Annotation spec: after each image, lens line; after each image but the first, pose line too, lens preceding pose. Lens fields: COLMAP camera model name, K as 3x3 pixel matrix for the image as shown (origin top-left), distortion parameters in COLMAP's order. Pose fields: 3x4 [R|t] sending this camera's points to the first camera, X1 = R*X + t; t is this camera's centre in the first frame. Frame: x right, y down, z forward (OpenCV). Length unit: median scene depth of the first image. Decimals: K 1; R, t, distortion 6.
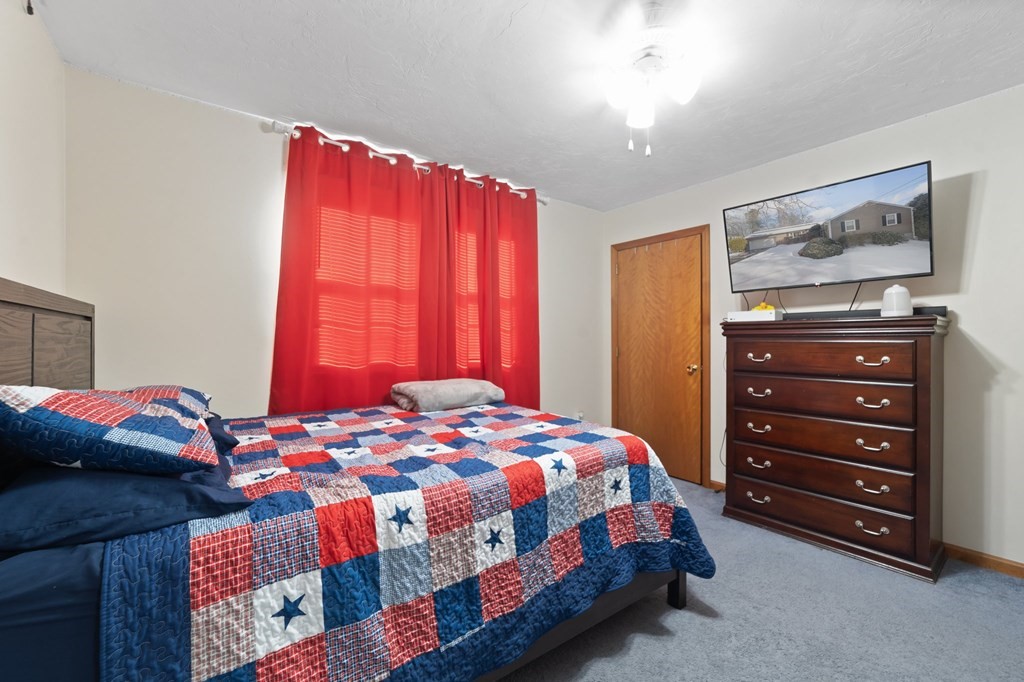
lens RADIAL K [[410.6, 0, 508.4], [0, 410.6, 341.2], [0, 0, 1]] dist [-0.006567, 0.000597]
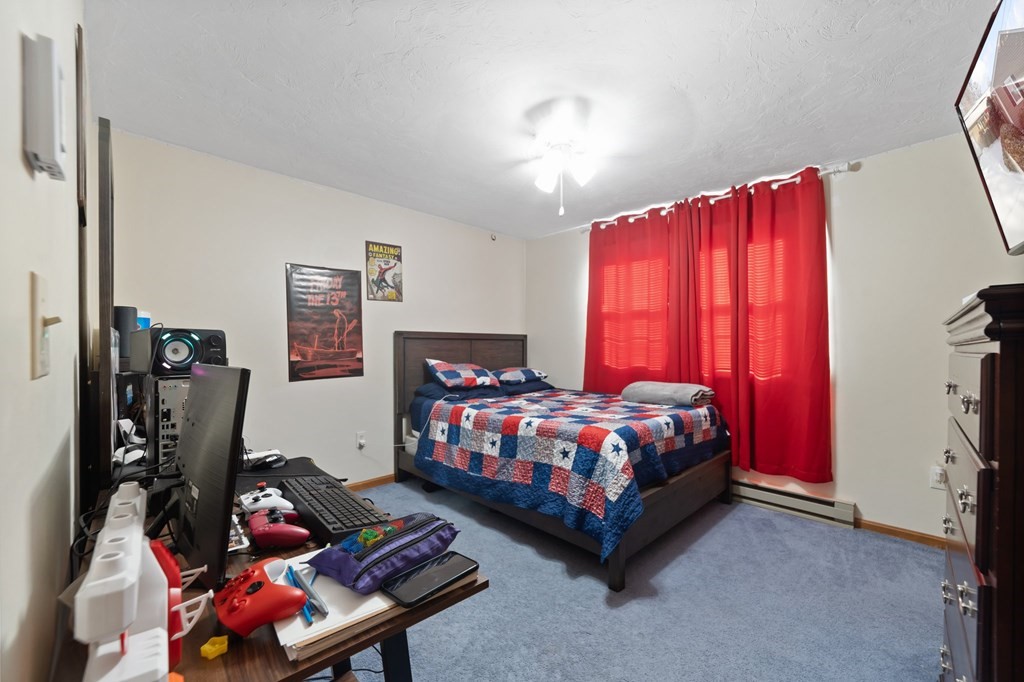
lens RADIAL K [[410.6, 0, 508.4], [0, 410.6, 341.2], [0, 0, 1]] dist [-0.006567, 0.000597]
pose [[0.149438, -0.015317, -0.988652, 1.586410], [-0.006338, 0.999845, -0.016448, -0.009276], [0.988751, 0.008724, 0.149318, 0.576135]]
